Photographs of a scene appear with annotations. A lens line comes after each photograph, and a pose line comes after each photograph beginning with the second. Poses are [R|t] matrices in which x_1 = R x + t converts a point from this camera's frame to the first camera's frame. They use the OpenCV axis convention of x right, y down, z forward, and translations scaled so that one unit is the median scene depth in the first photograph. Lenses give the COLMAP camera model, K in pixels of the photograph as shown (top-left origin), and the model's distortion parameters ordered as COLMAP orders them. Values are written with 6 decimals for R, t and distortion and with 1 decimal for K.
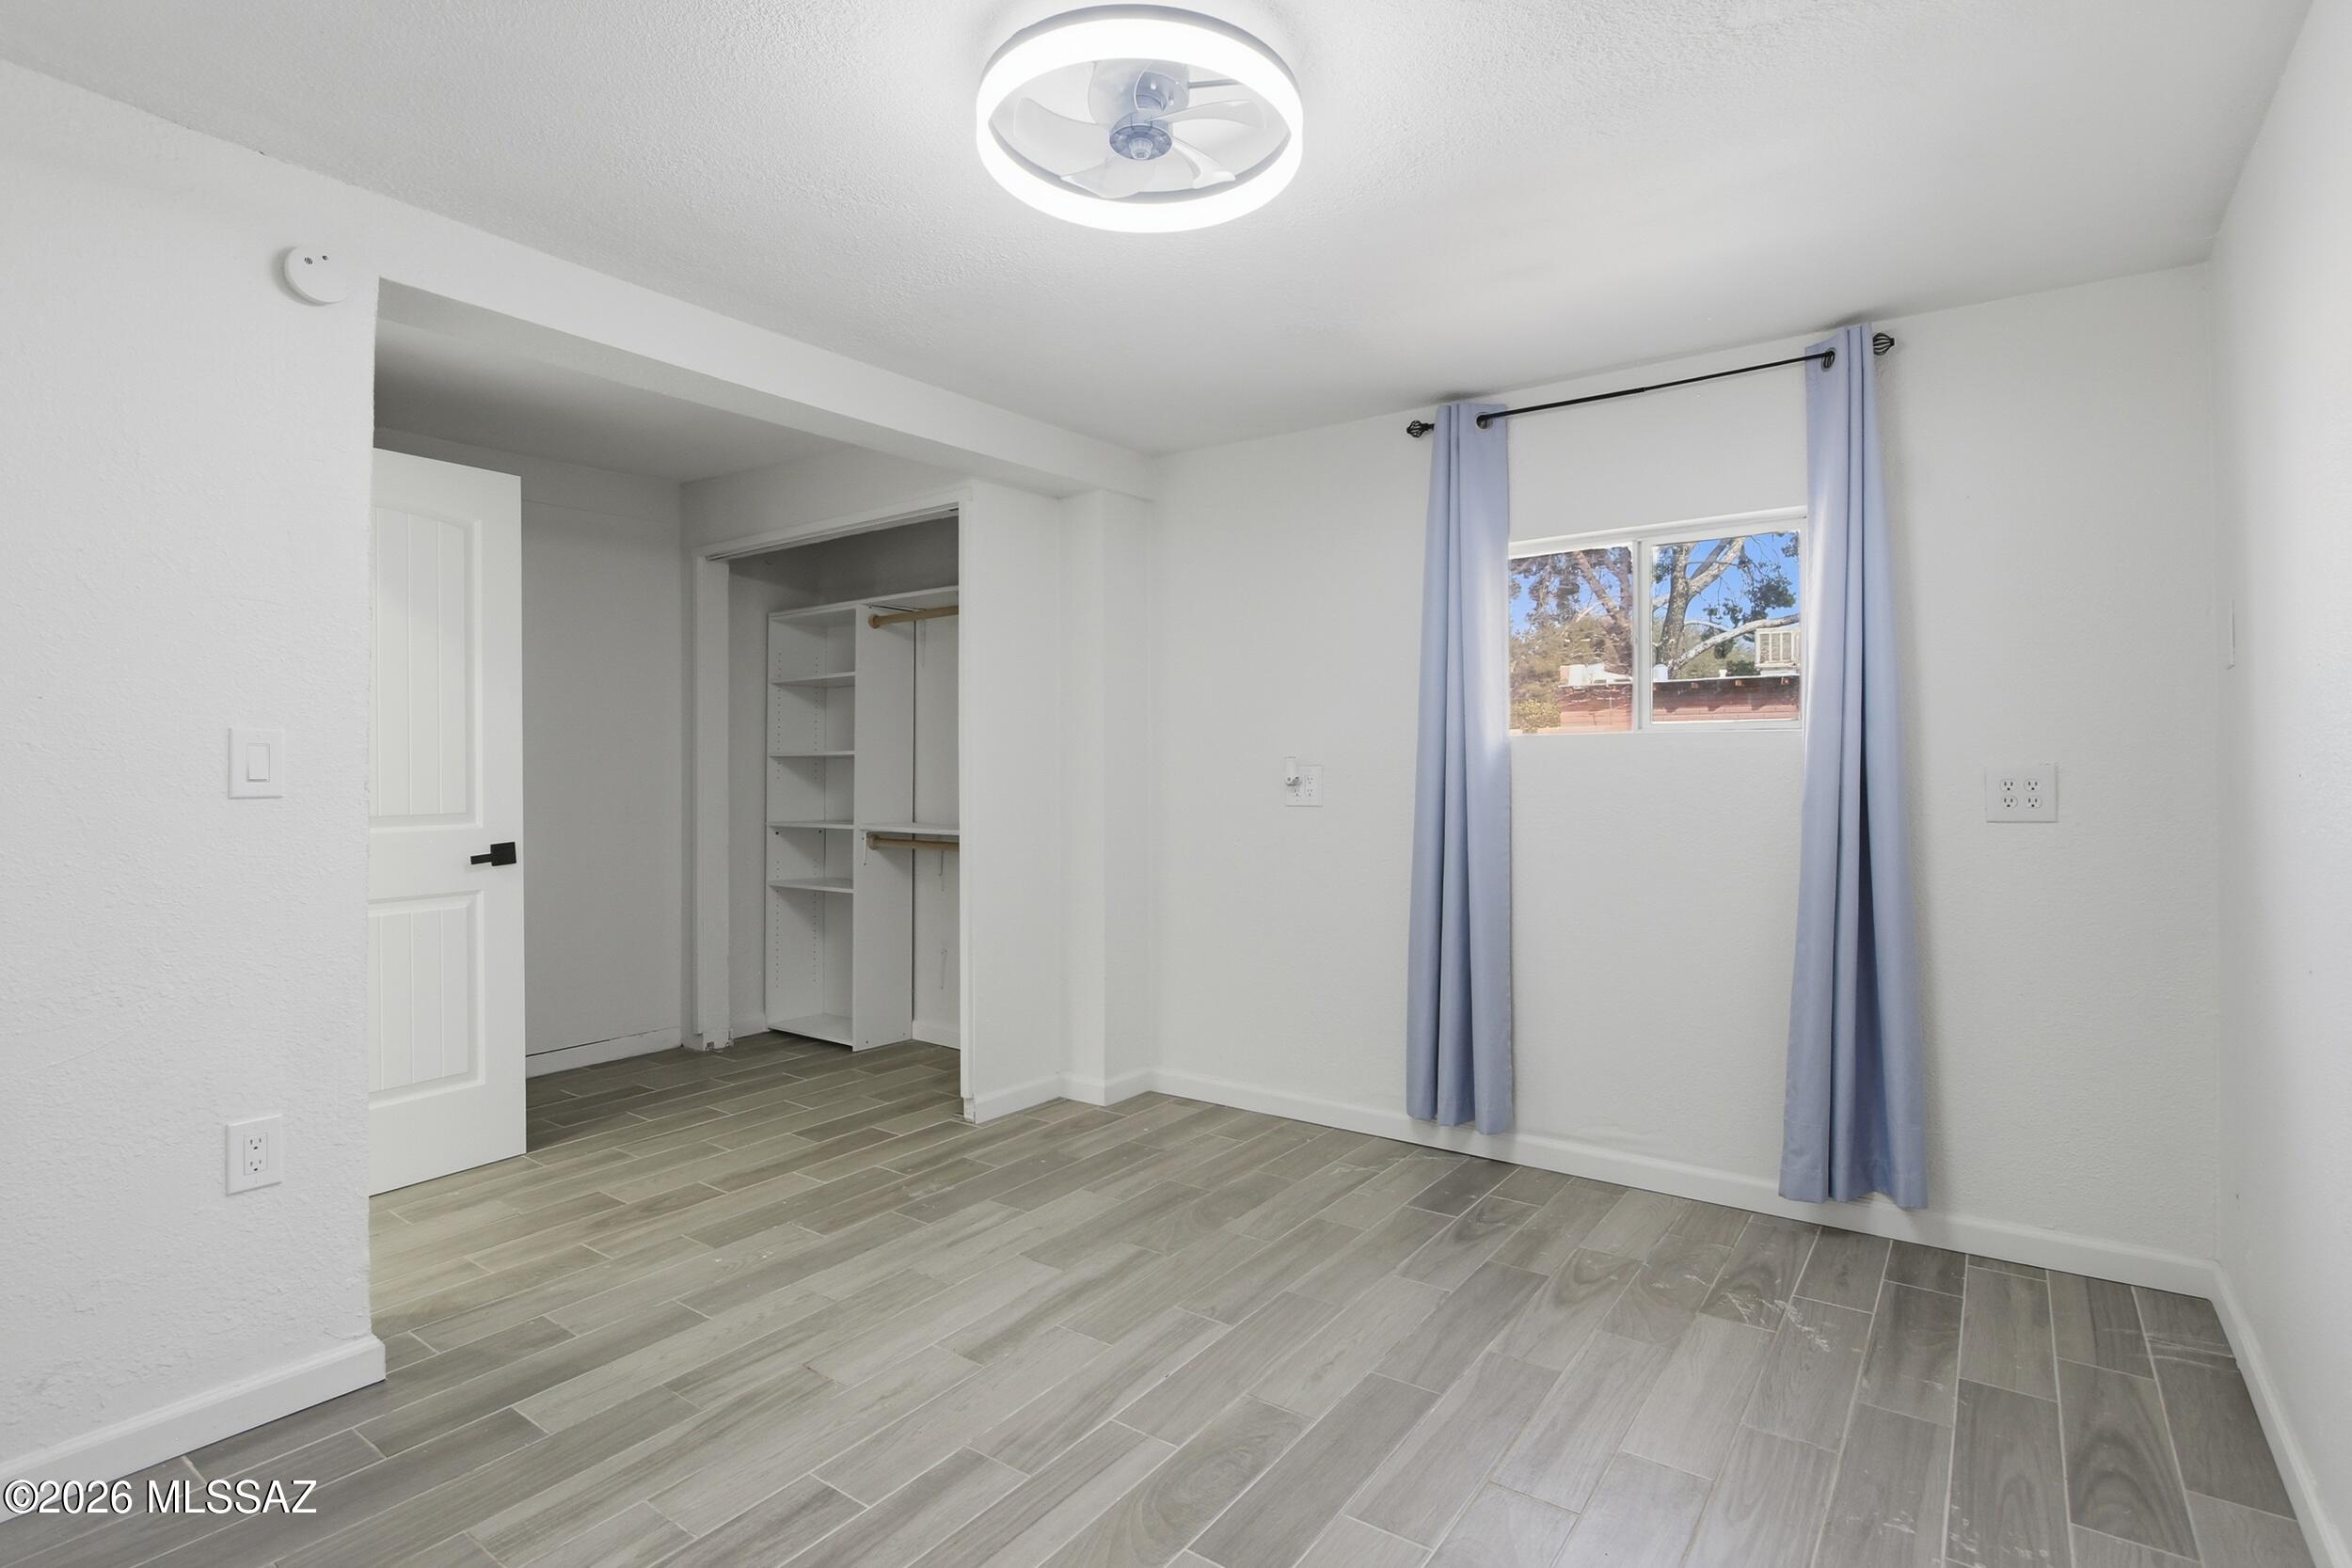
lens RADIAL K [[1126.2, 0, 1185.5], [0, 1126.2, 759.8], [0, 0, 1]] dist [-0.014119, 0.000770]
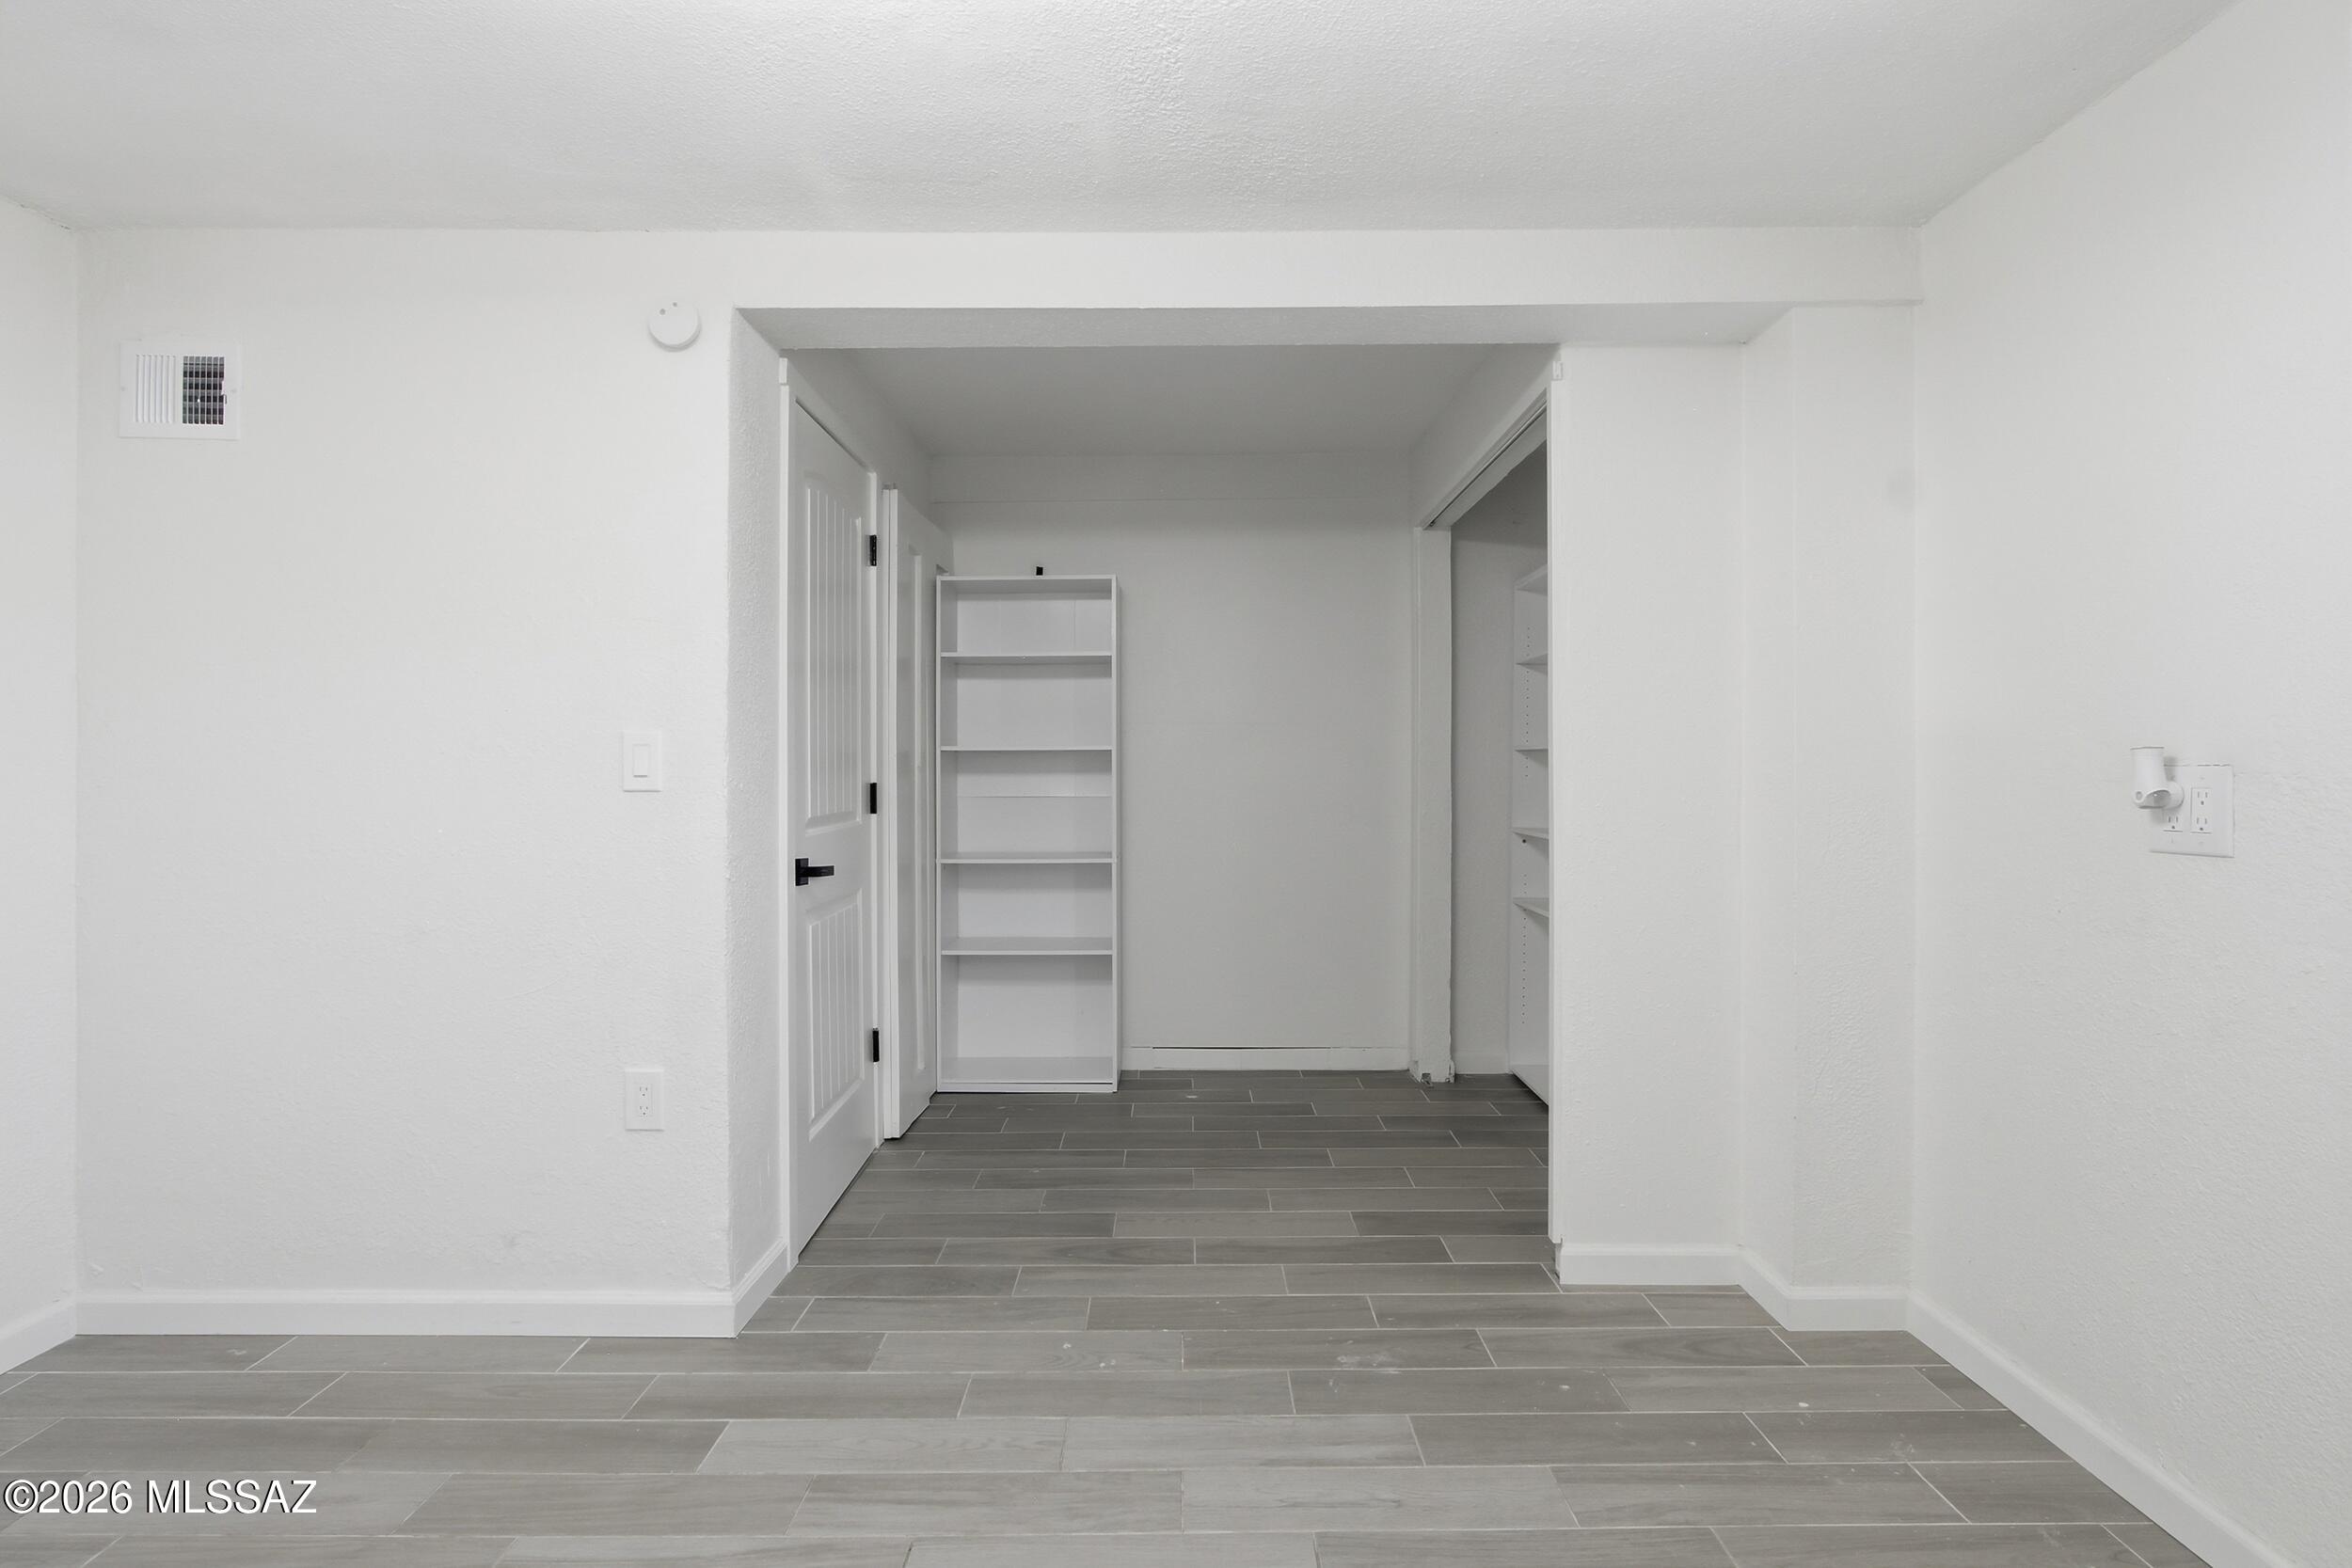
lens RADIAL K [[1126.2, 0, 1185.5], [0, 1126.2, 759.8], [0, 0, 1]] dist [-0.014119, 0.000770]
pose [[0.591878, 0.000954, -0.806027, 0.300584], [0.004040, 0.999983, 0.004151, -0.001311], [0.806017, -0.005714, 0.591865, 0.533164]]
